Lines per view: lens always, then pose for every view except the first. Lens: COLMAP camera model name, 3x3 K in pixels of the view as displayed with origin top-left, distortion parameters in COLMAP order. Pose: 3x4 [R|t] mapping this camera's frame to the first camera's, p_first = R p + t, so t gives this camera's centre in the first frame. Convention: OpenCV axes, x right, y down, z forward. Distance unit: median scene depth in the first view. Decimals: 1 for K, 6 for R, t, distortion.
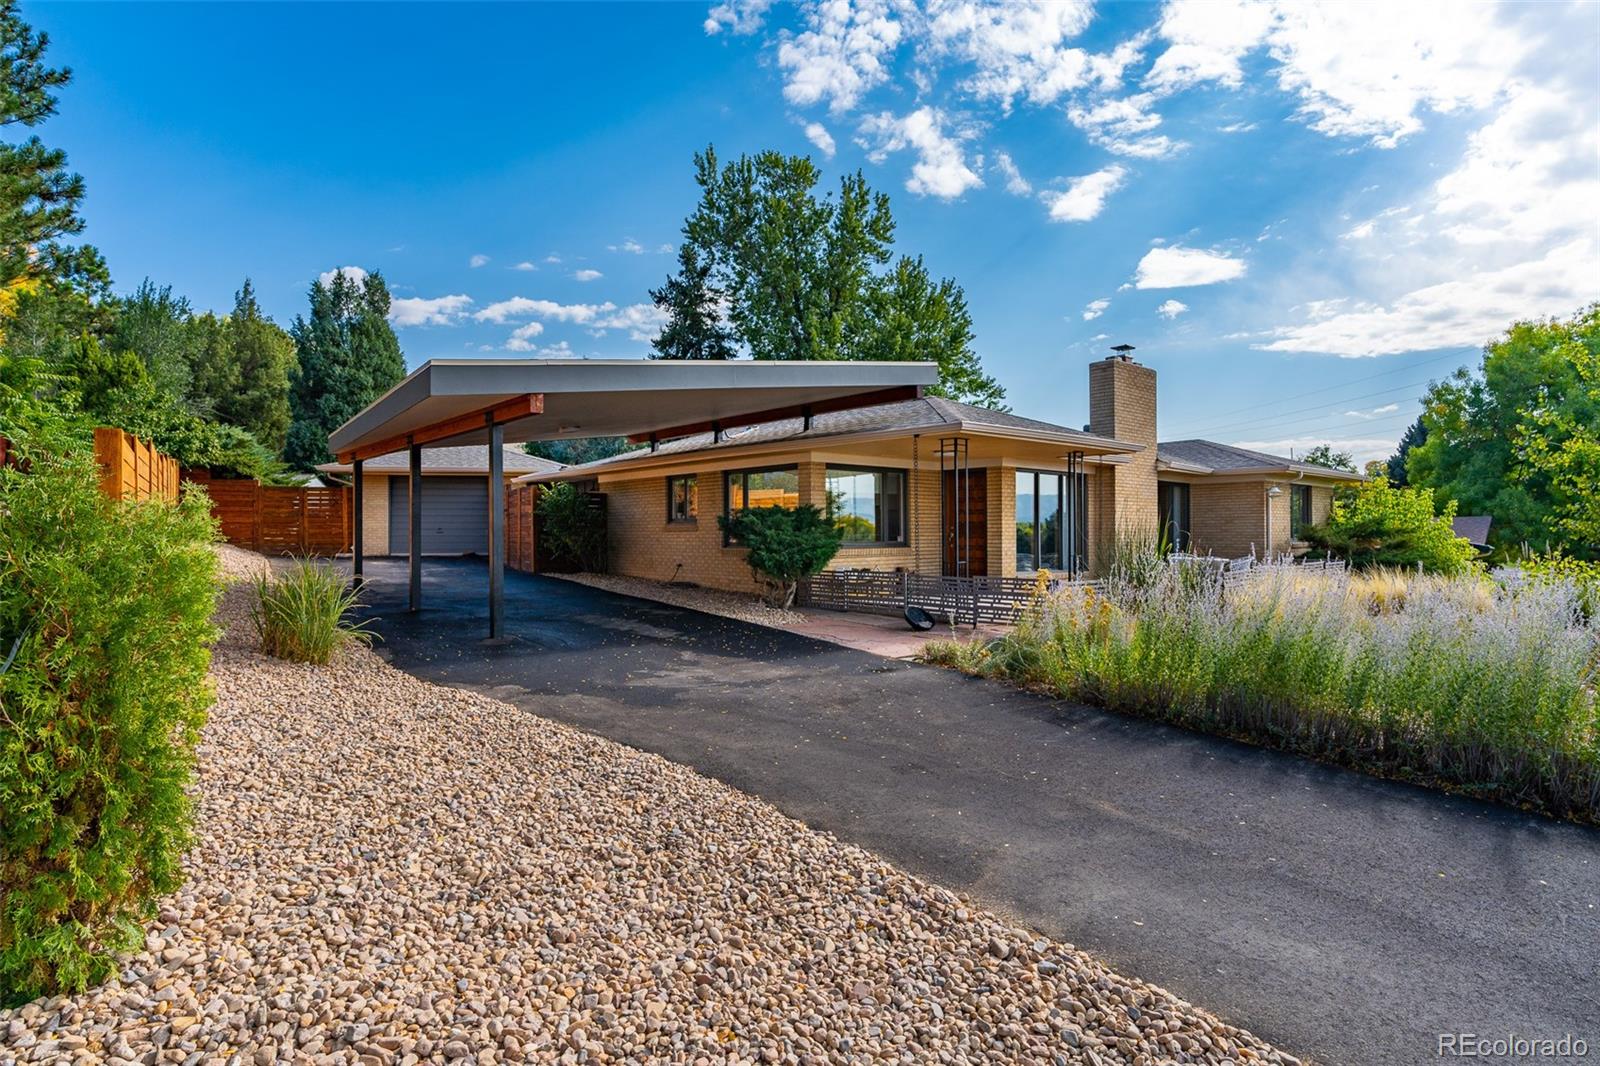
lens RADIAL K [[846.8, 0, 800.0], [0, 846.8, 533.0], [0, 0, 1]] dist [0.000155, -0.000282]
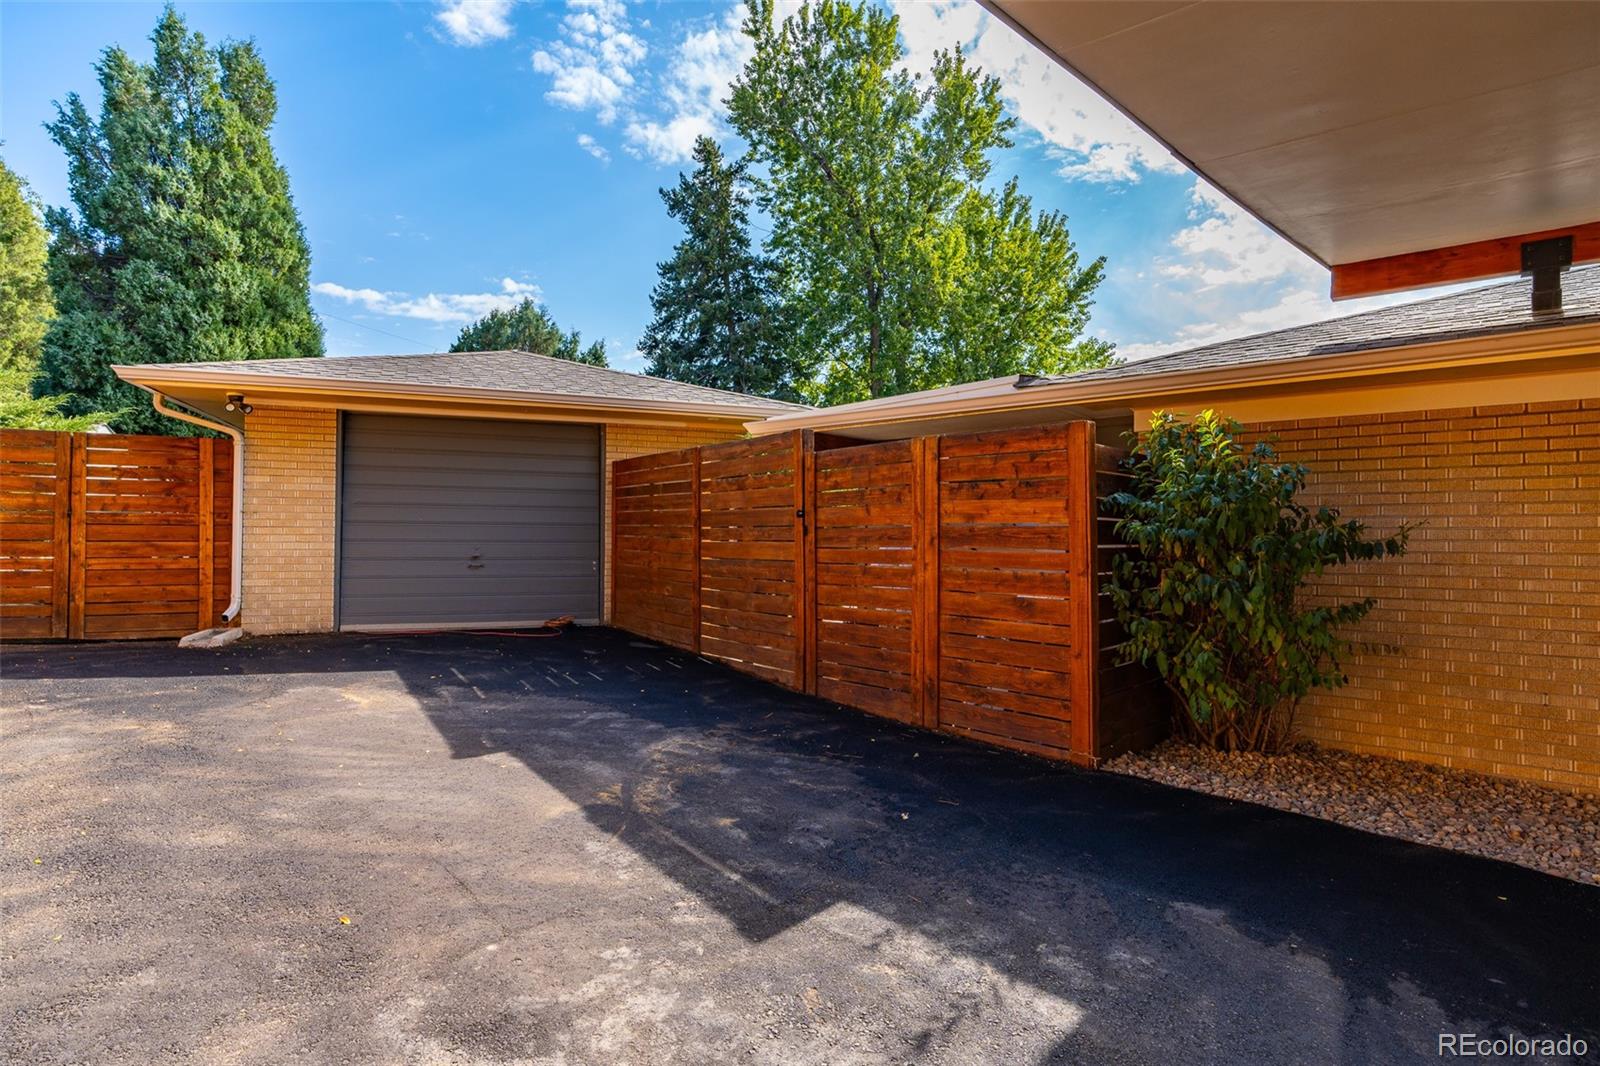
lens RADIAL K [[853.6, 0, 800.0], [0, 853.6, 533.0], [0, 0, 1]] dist [-0.001659, 0.001420]
pose [[0.985785, 0.015092, 0.167332, -0.259812], [-0.014301, 0.999880, -0.005932, -0.012173], [-0.167401, 0.003454, 0.985883, 0.448578]]
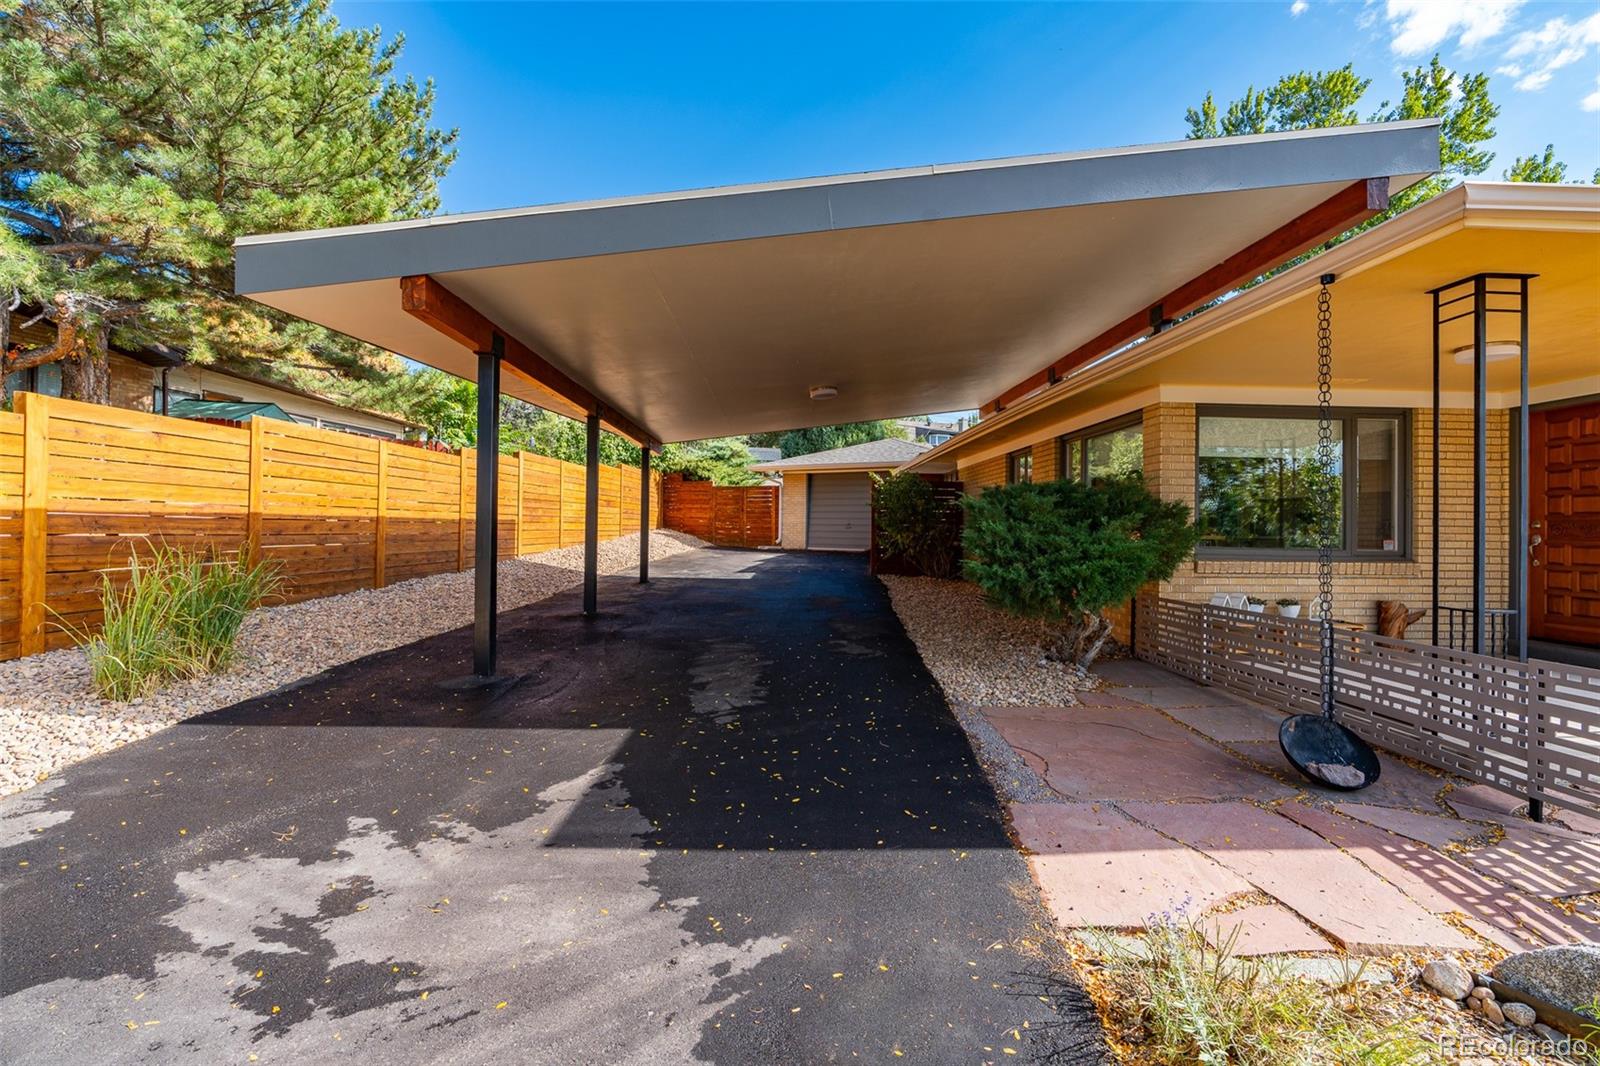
lens RADIAL K [[721.0, 0, 800.0], [0, 721.0, 533.0], [0, 0, 1]] dist [0.002189, 0.000353]
pose [[0.780057, 0.015631, -0.625513, 0.056314], [-0.015972, 0.999860, 0.005067, 0.001328], [0.625504, 0.006038, 0.780198, 0.212953]]
